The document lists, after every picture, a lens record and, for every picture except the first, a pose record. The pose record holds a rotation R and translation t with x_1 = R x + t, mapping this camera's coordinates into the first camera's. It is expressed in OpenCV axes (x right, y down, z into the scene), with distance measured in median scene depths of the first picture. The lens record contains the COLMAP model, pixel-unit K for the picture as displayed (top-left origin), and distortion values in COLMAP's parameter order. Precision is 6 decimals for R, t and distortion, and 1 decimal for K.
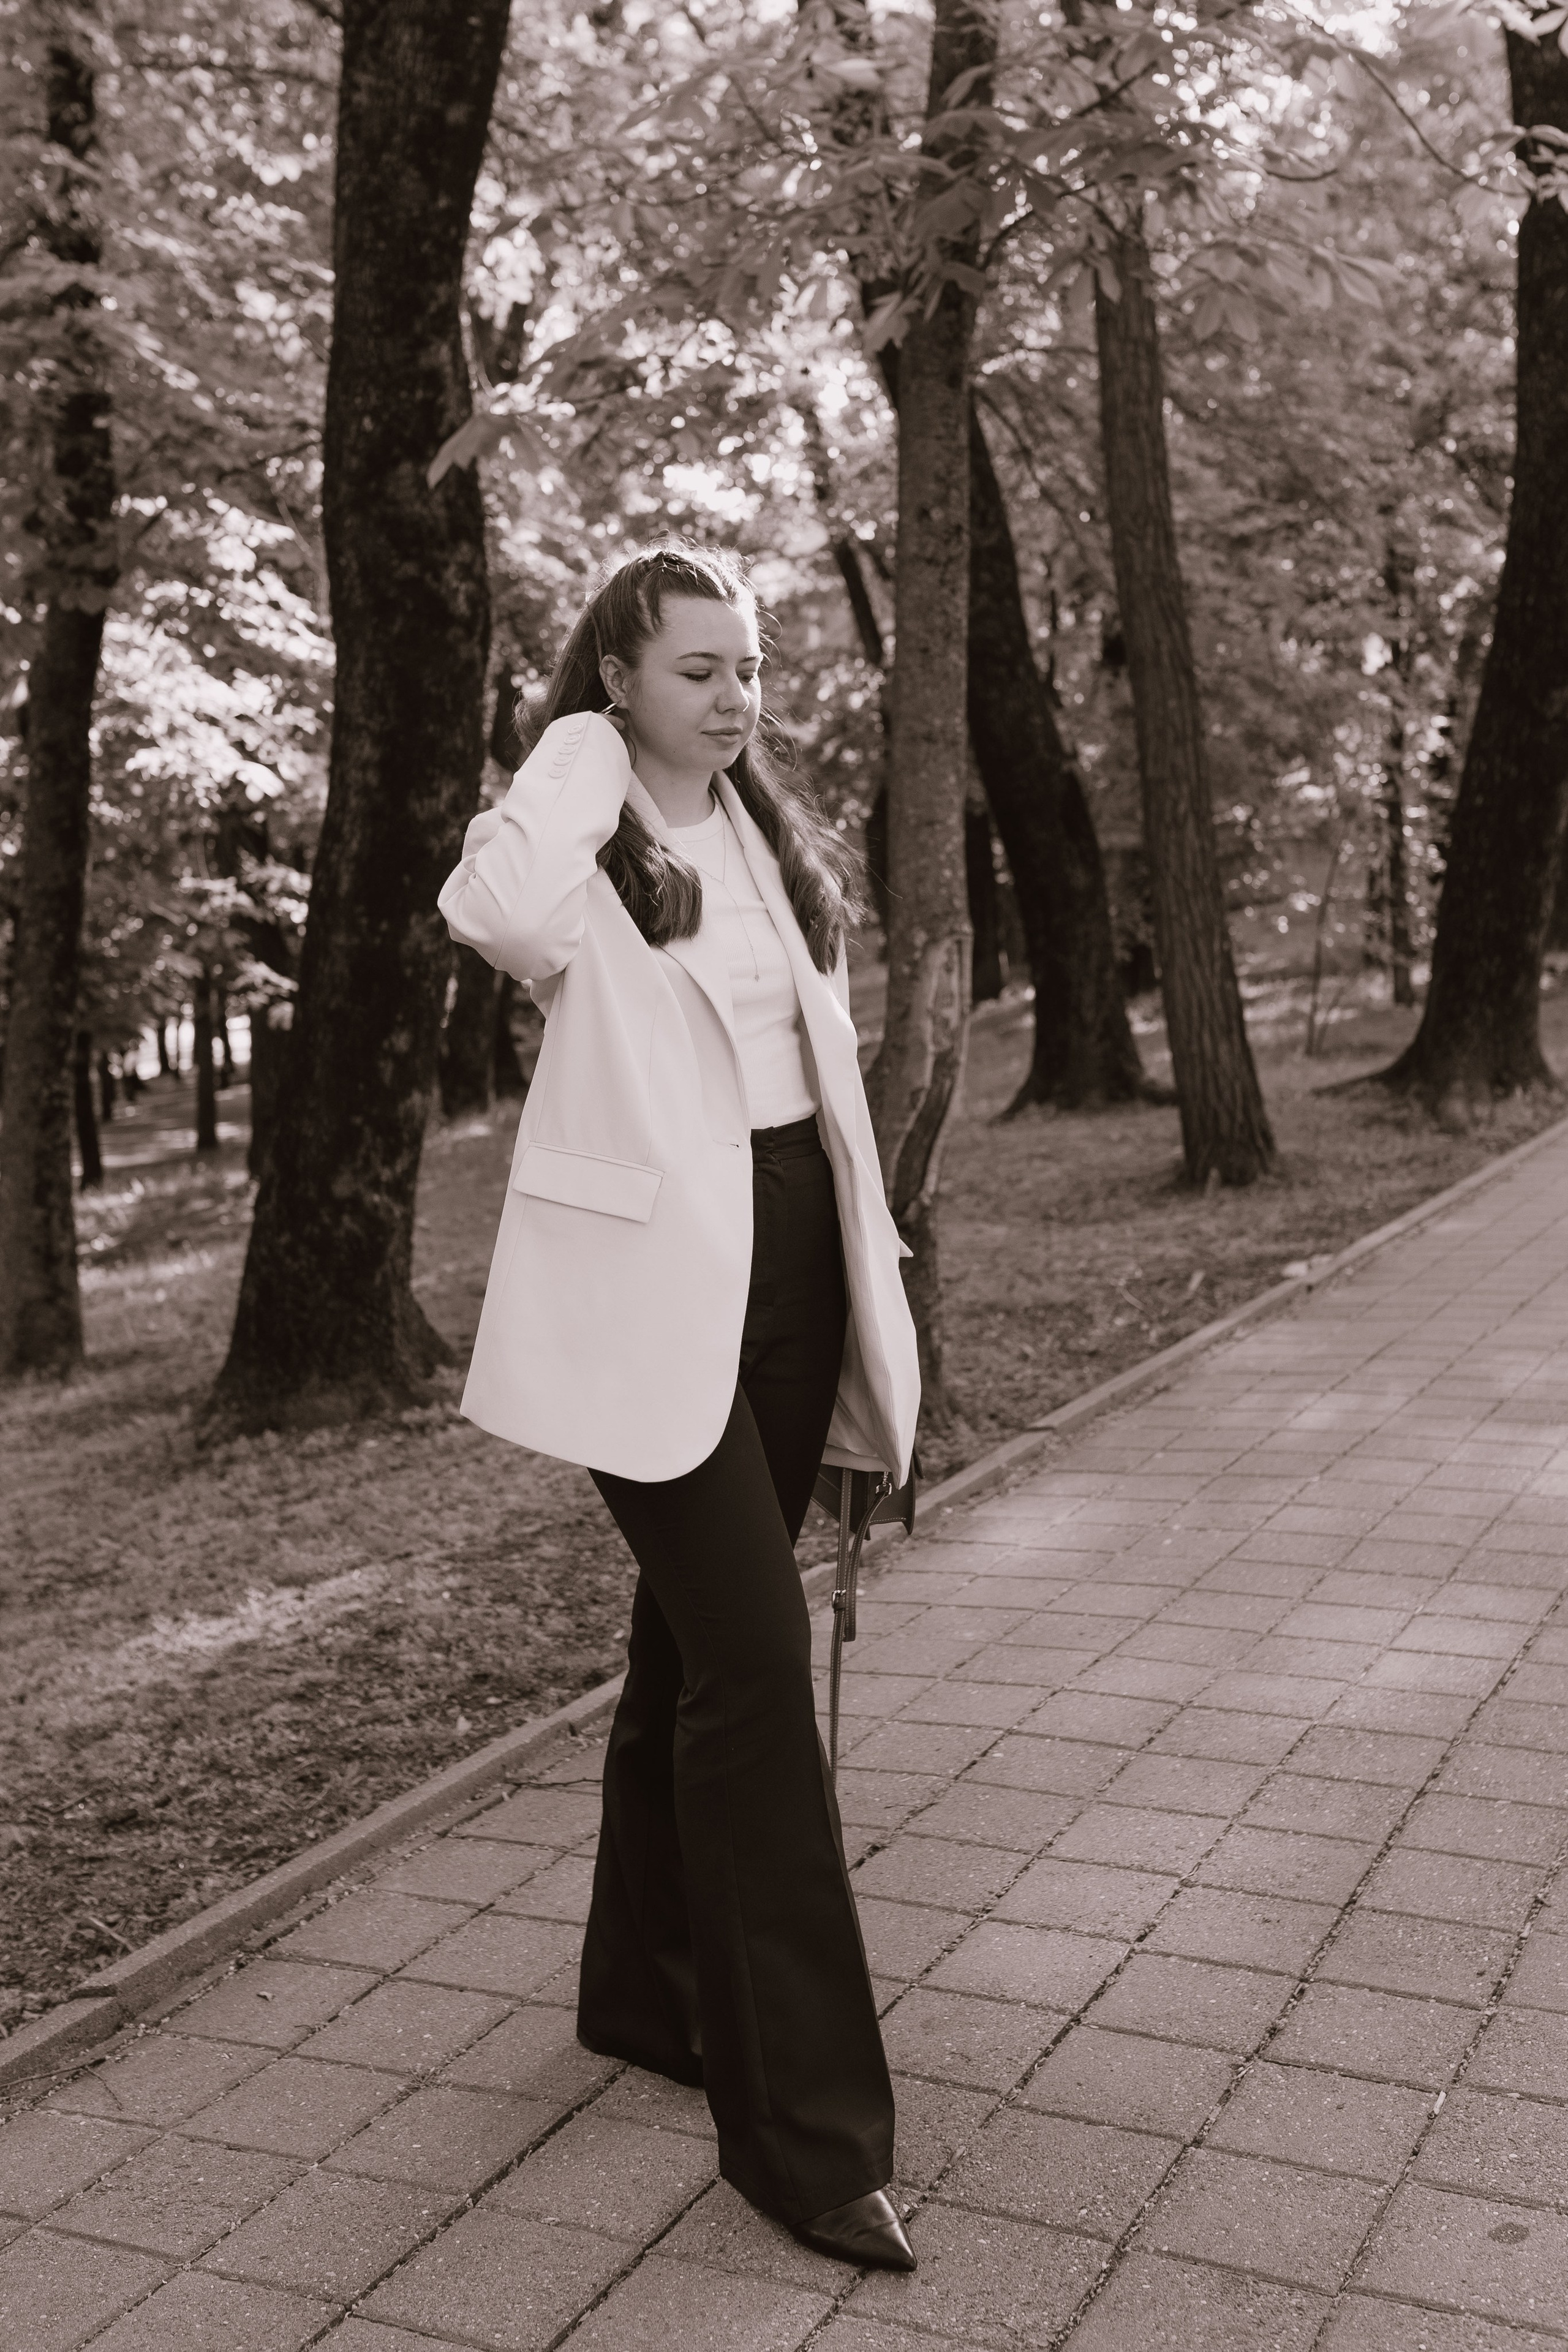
lens RADIAL K [[2607.4, 0, 783.4], [0, 2607.4, 1013.7], [0, 0, 1]] dist [-0.002238, -0.004062]
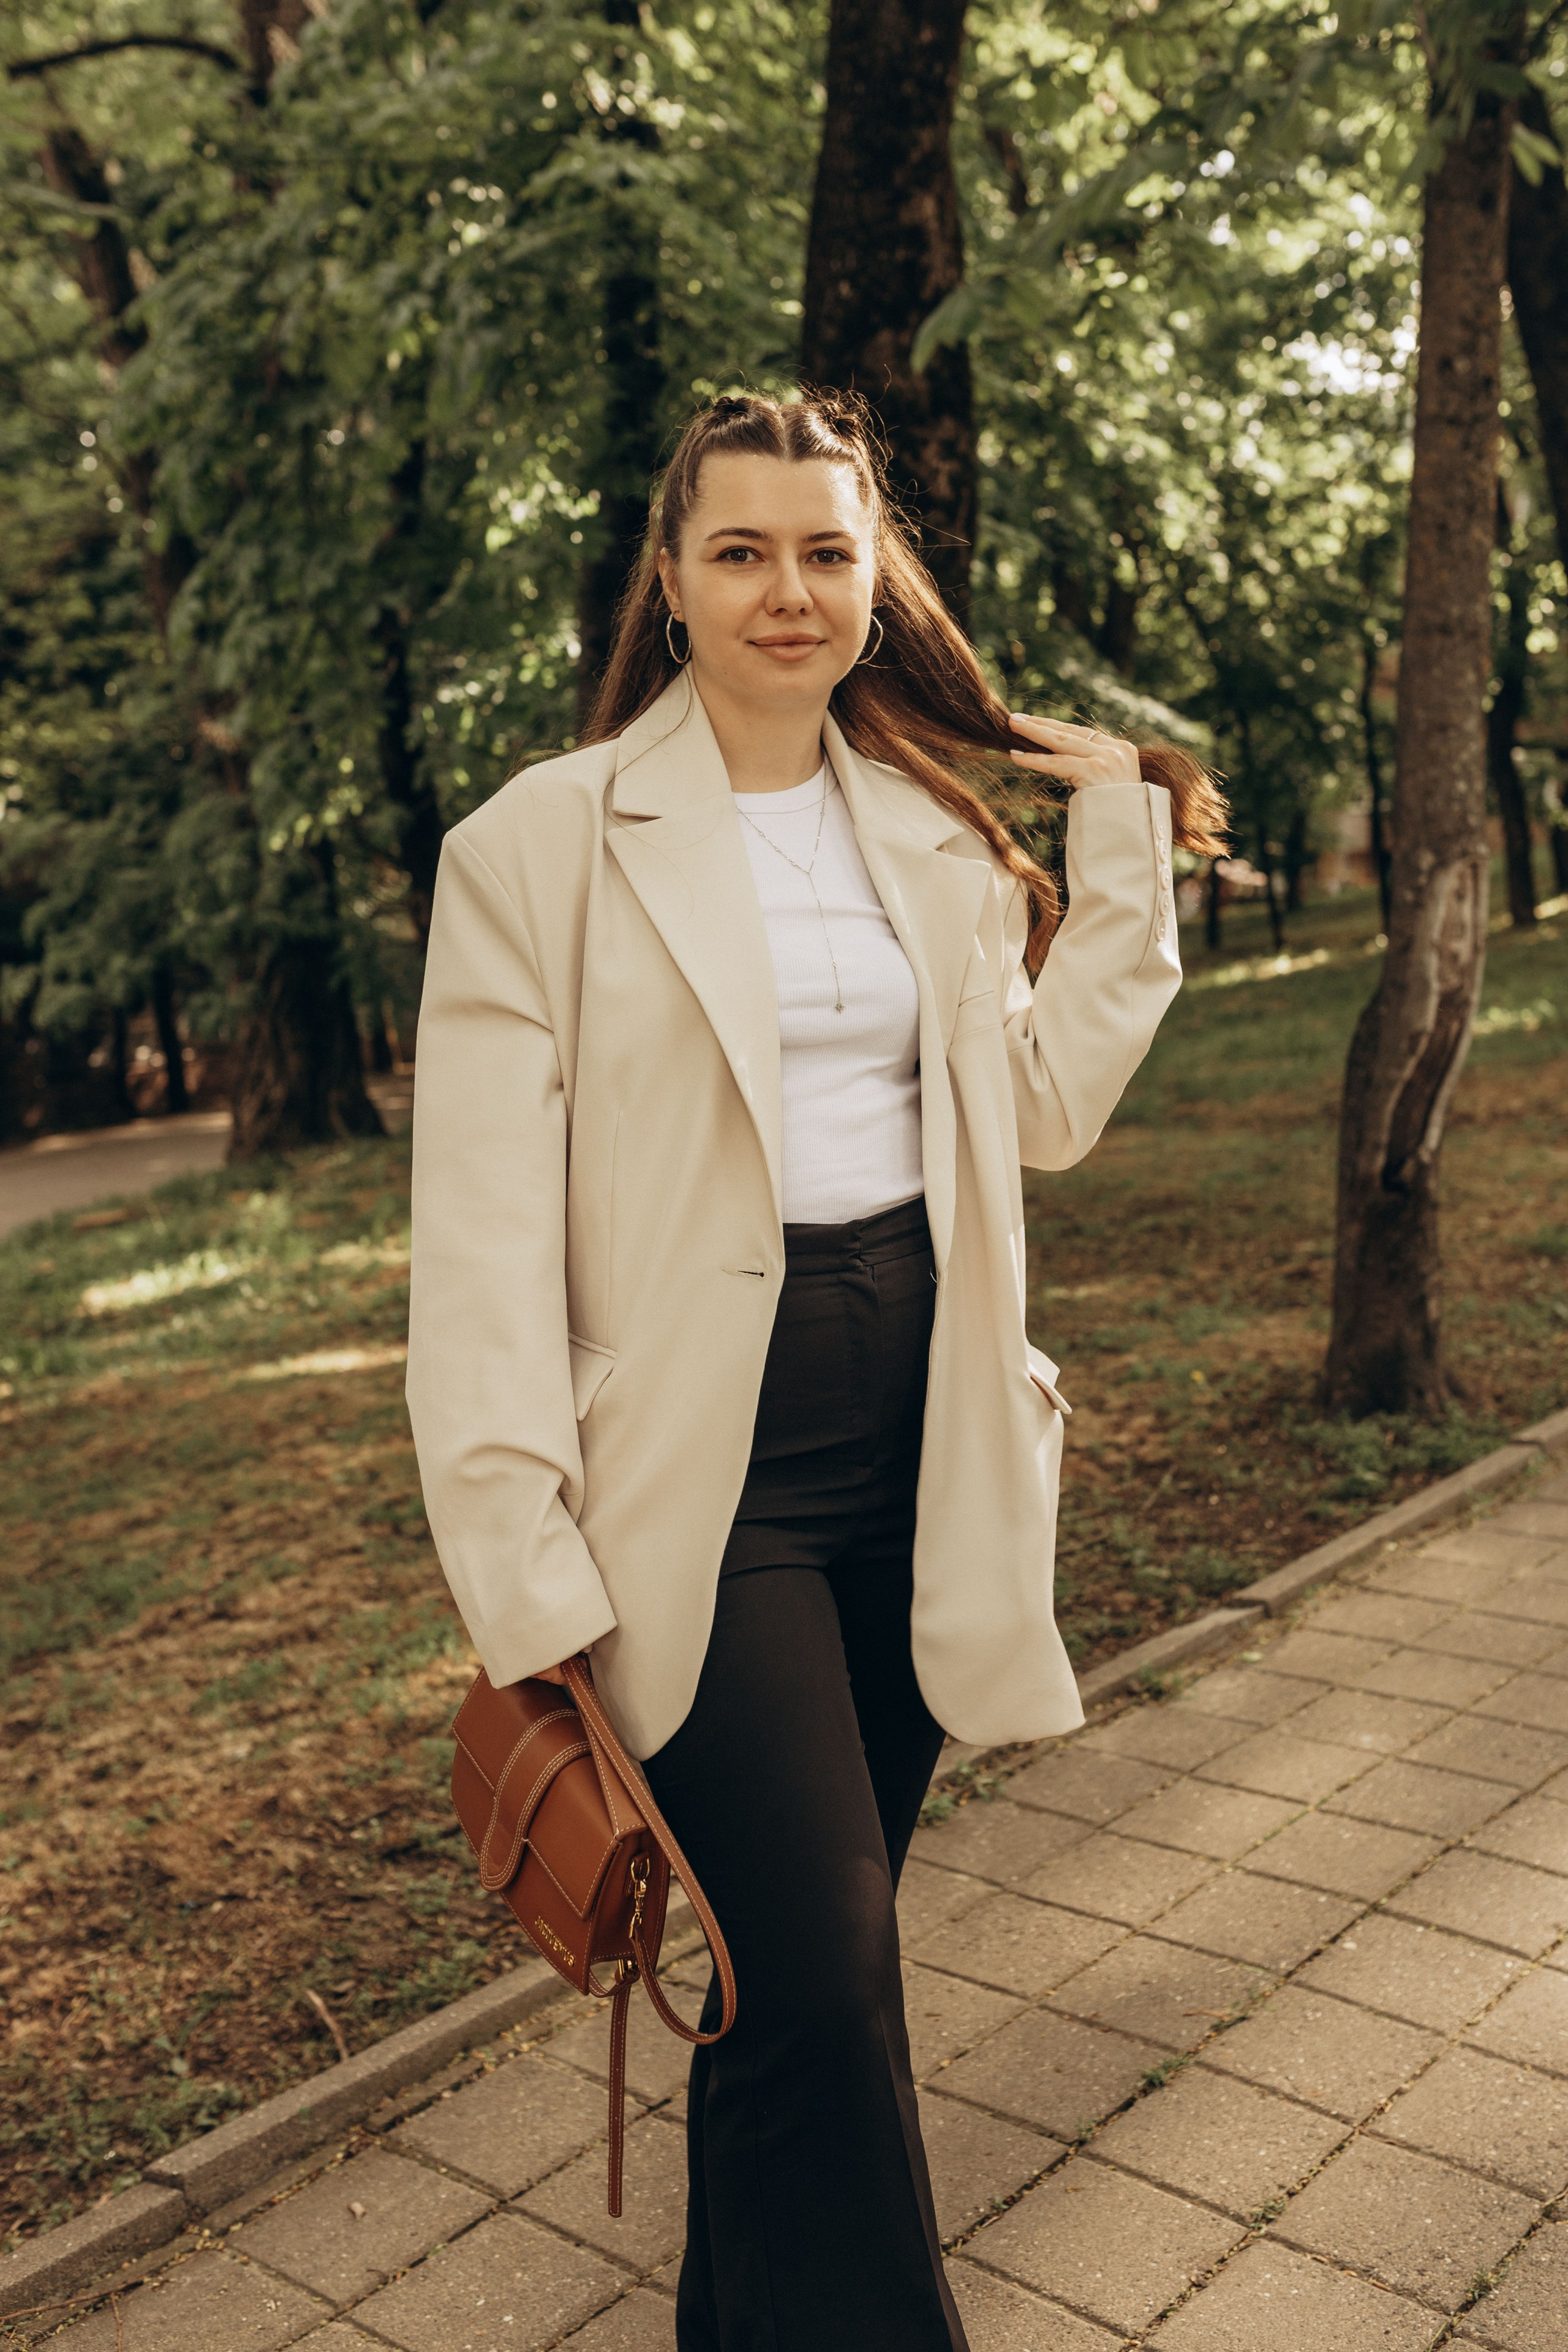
lens RADIAL K [[2382.2, 0, 864.9], [0, 2382.2, 1076.2], [0, 0, 1]] dist [-0.005248, 0.014027]
pose [[0.970777, 0.034305, -0.237519, 0.092329], [-0.014448, 0.996290, 0.084842, -0.032768], [0.239549, -0.078931, 0.967671, 0.262041]]
